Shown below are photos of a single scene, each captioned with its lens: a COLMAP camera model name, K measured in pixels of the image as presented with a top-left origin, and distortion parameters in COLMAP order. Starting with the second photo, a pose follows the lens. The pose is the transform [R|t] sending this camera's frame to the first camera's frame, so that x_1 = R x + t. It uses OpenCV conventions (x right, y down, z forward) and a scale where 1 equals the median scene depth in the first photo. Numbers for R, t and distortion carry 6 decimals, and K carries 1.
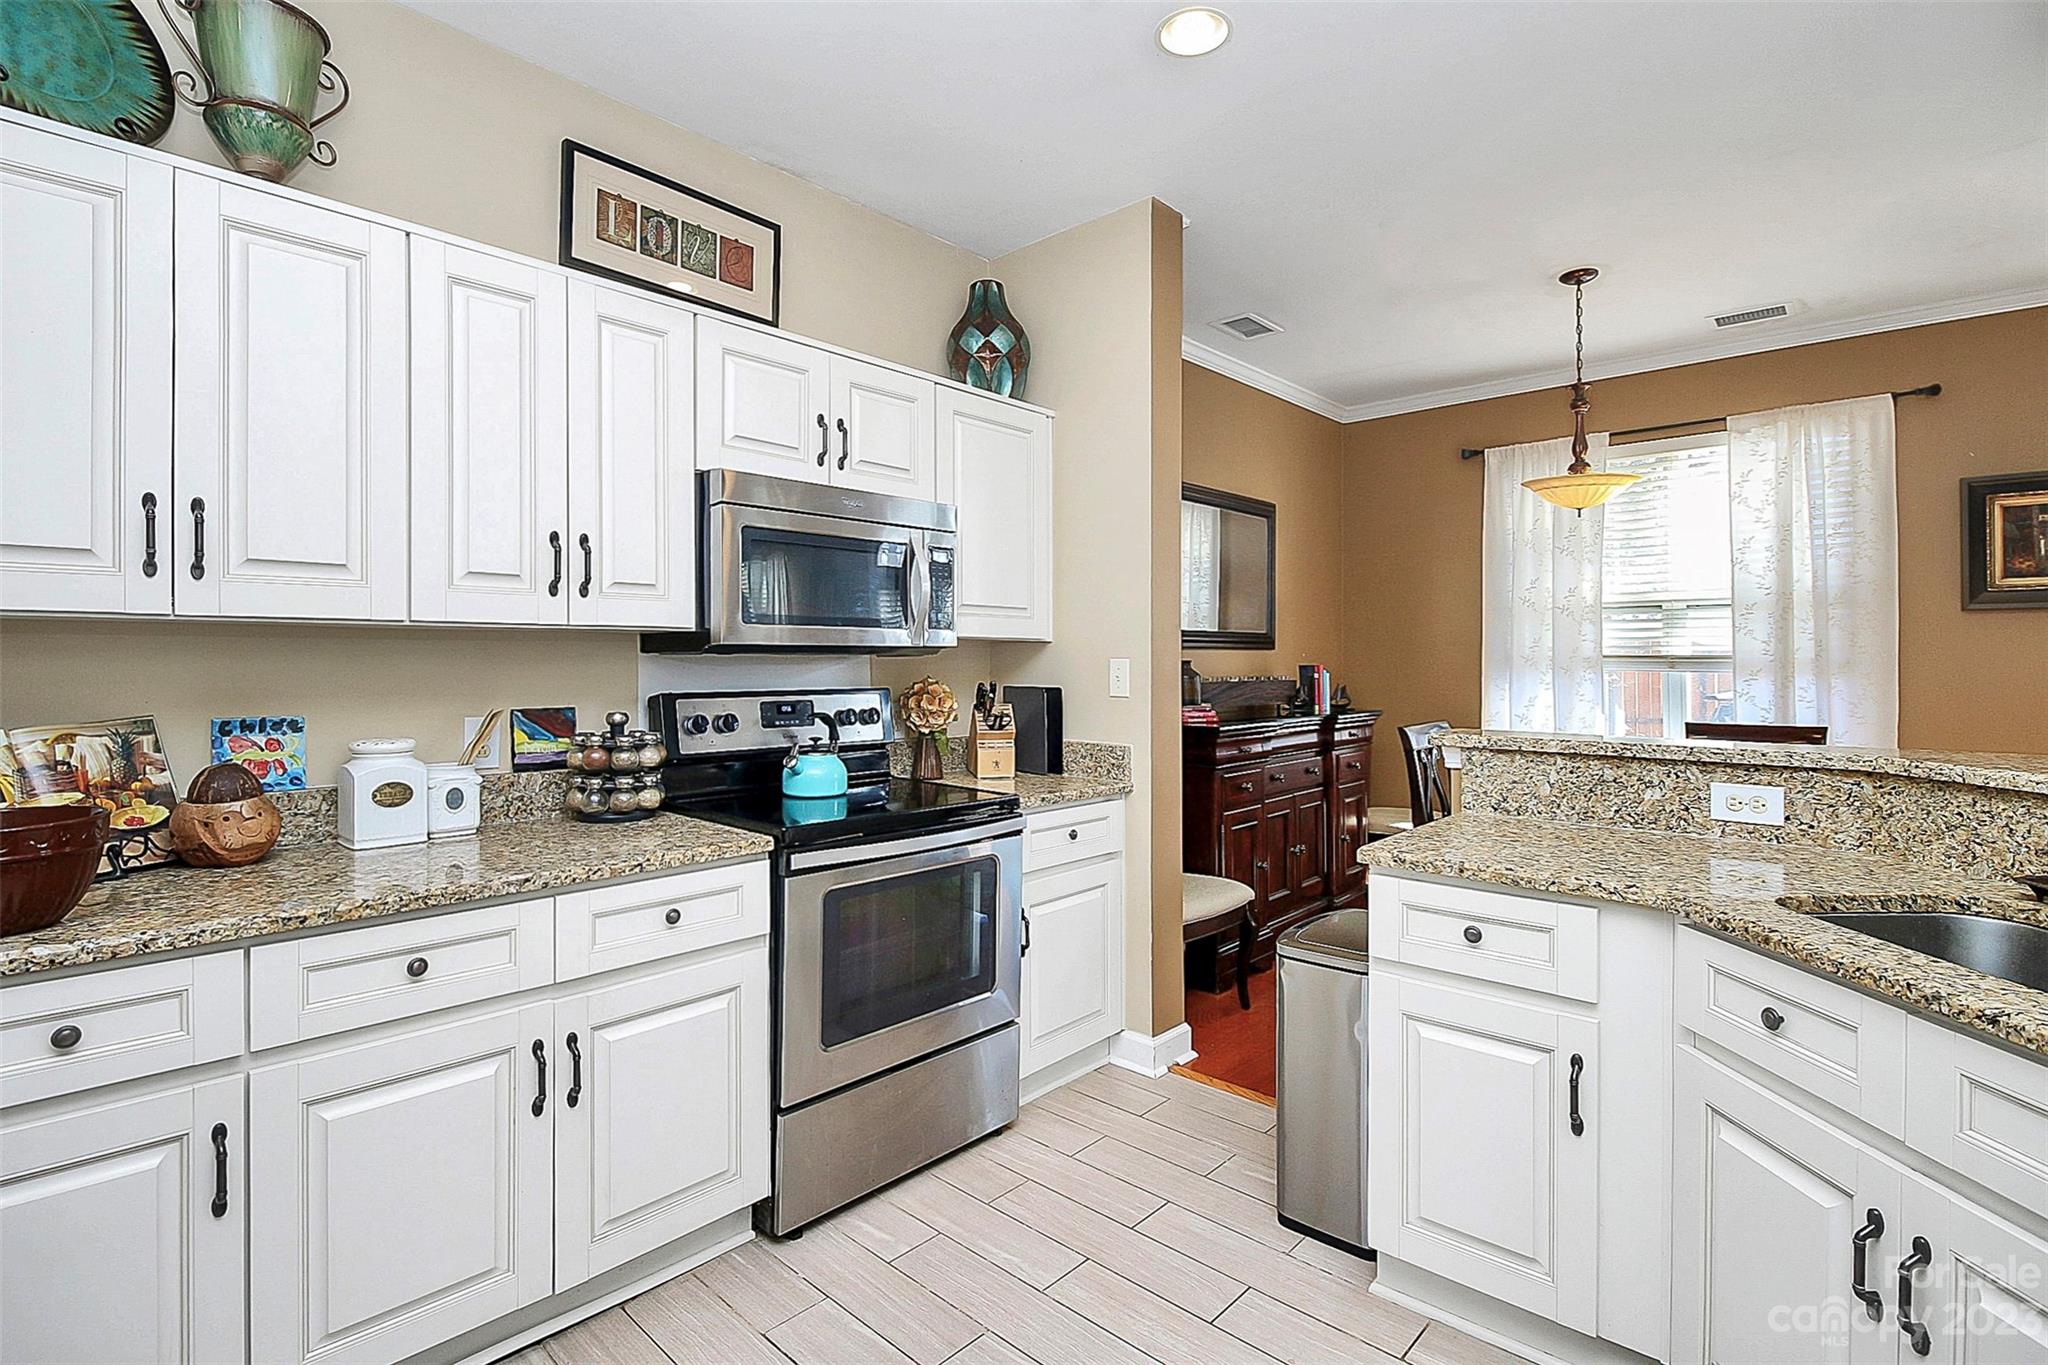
lens RADIAL K [[964.7, 0, 1027.7], [0, 964.7, 656.8], [0, 0, 1]] dist [0.002259, -0.010801]
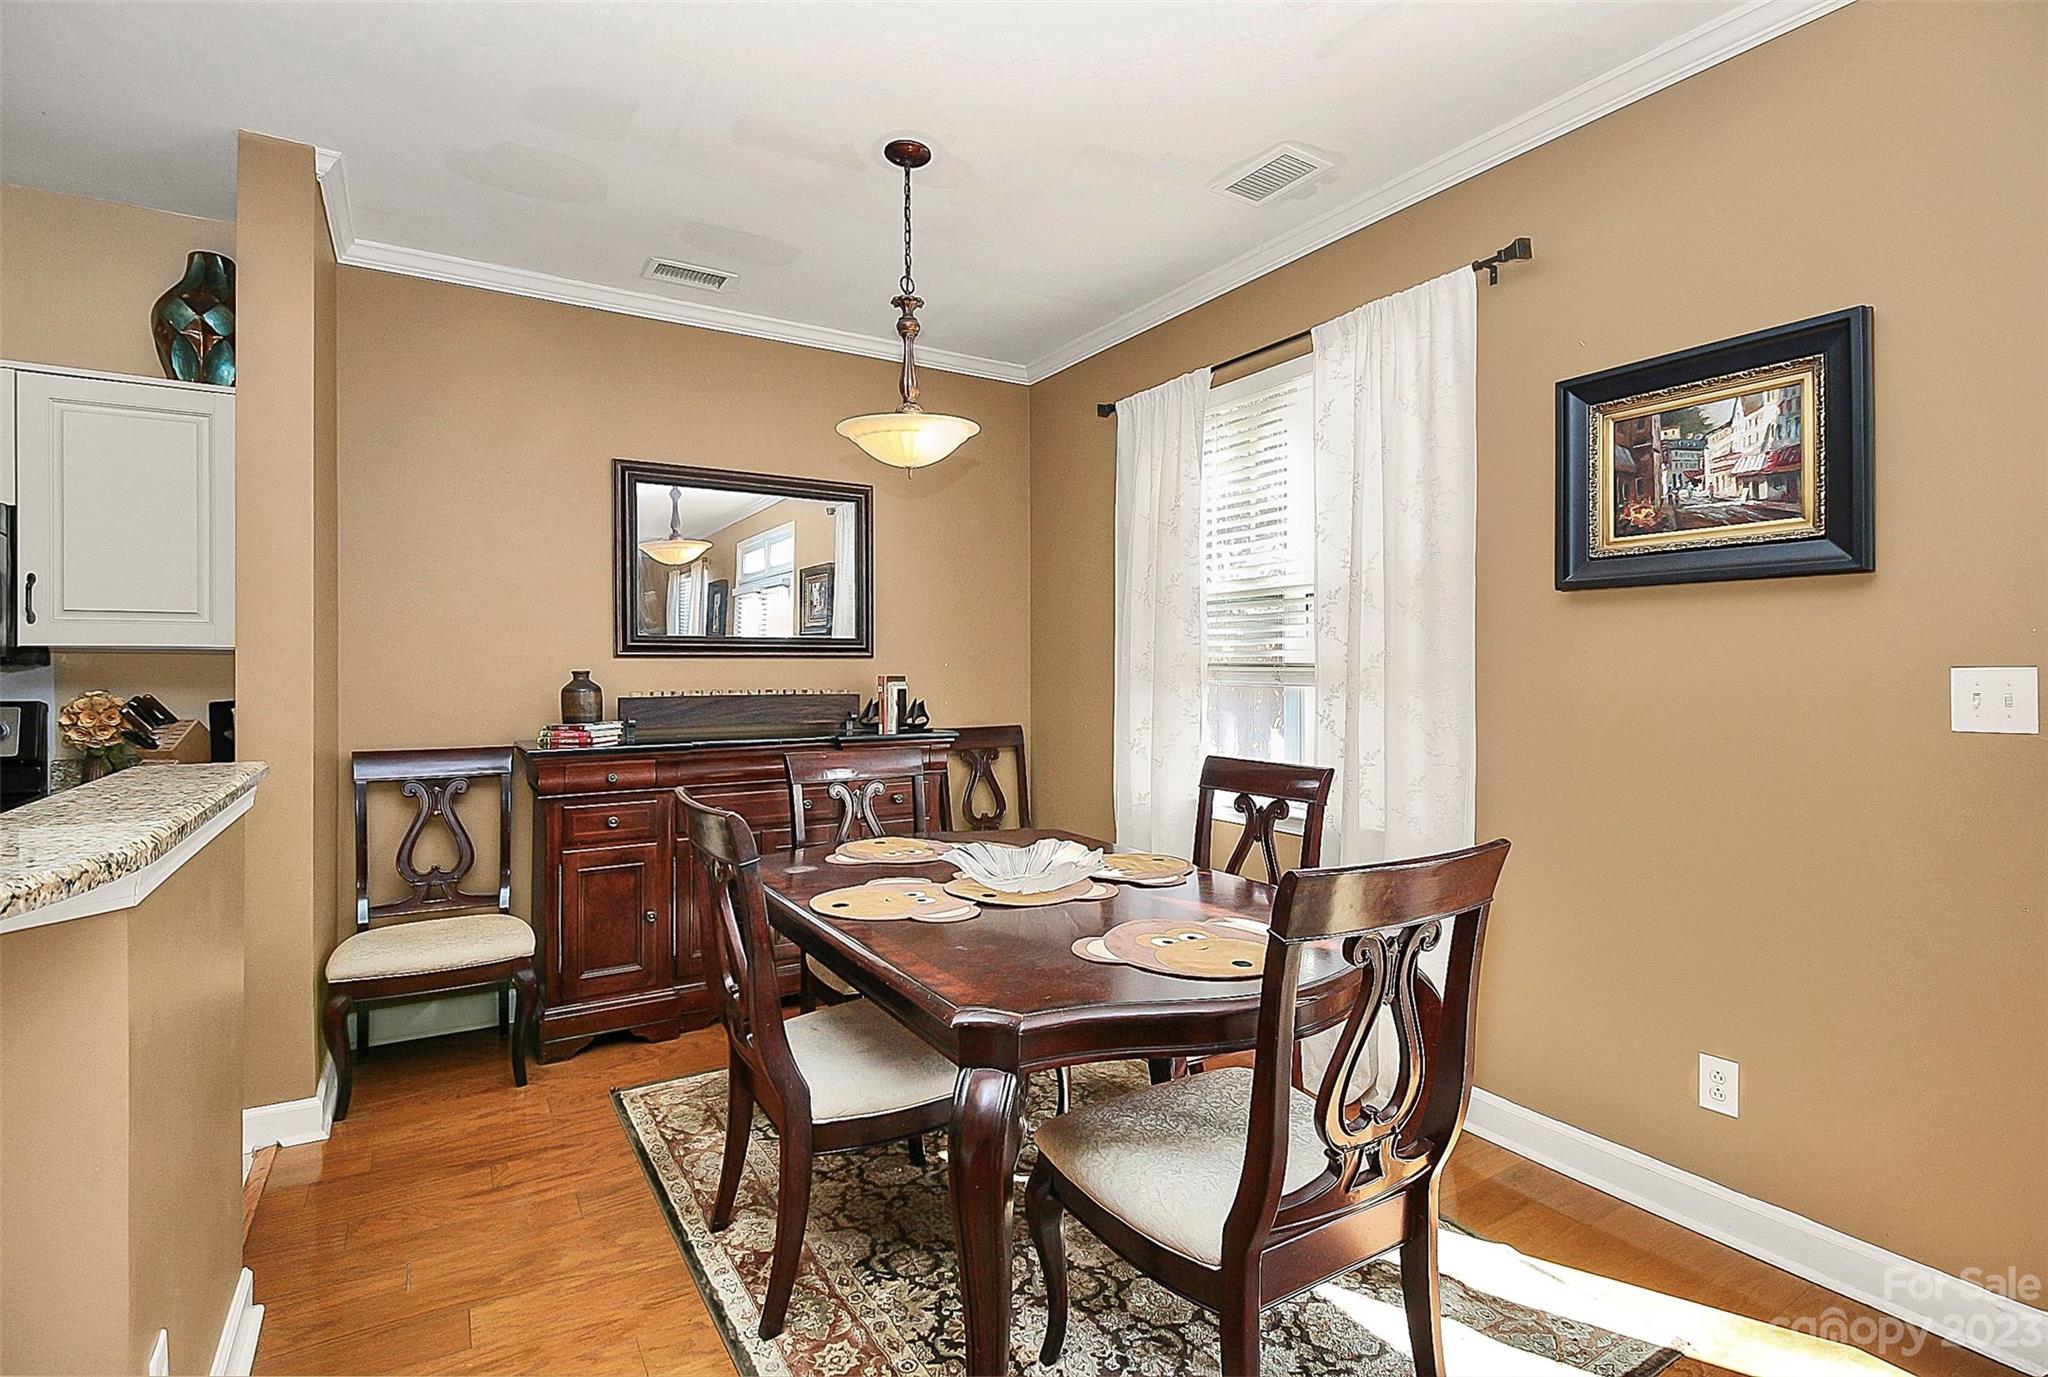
lens RADIAL K [[960.0, 0, 1022.5], [0, 960.0, 668.5], [0, 0, 1]] dist [-0.003074, -0.000621]
pose [[0.962286, -0.002321, -0.272030, 1.203024], [0.003036, 0.999993, 0.002207, 0.000416], [0.272023, -0.002950, 0.962286, 0.434224]]
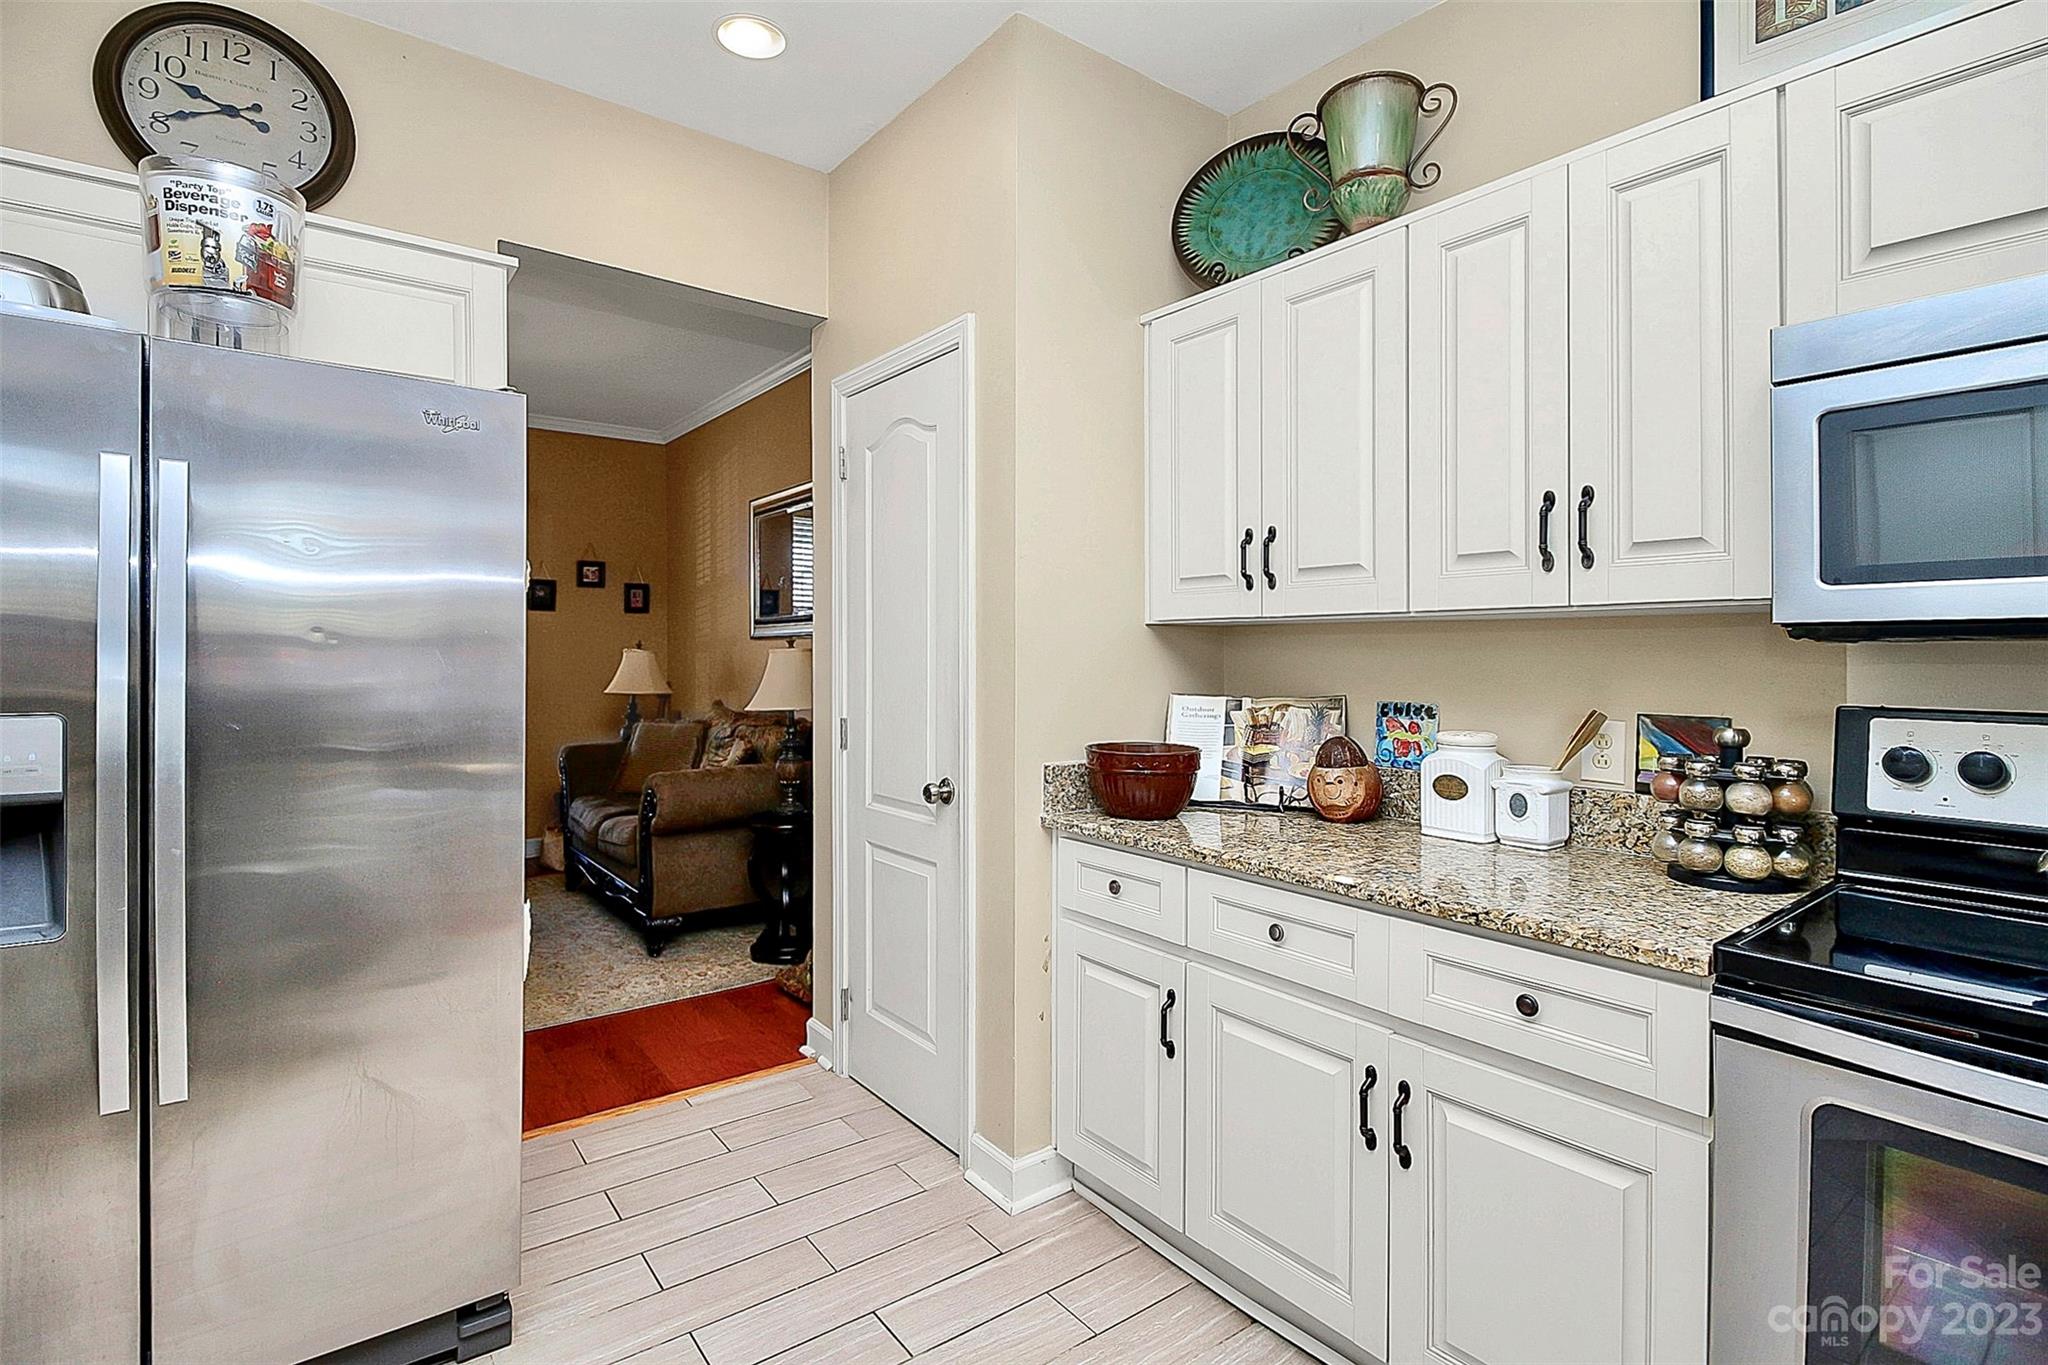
lens RADIAL K [[987.1, 0, 1020.6], [0, 987.1, 647.0], [0, 0, 1]] dist [0.001218, -0.000739]
pose [[-0.173069, -0.010411, -0.984855, 0.322443], [-0.002689, 0.999945, -0.010098, 0.008006], [0.984906, 0.000901, -0.173087, 0.571001]]
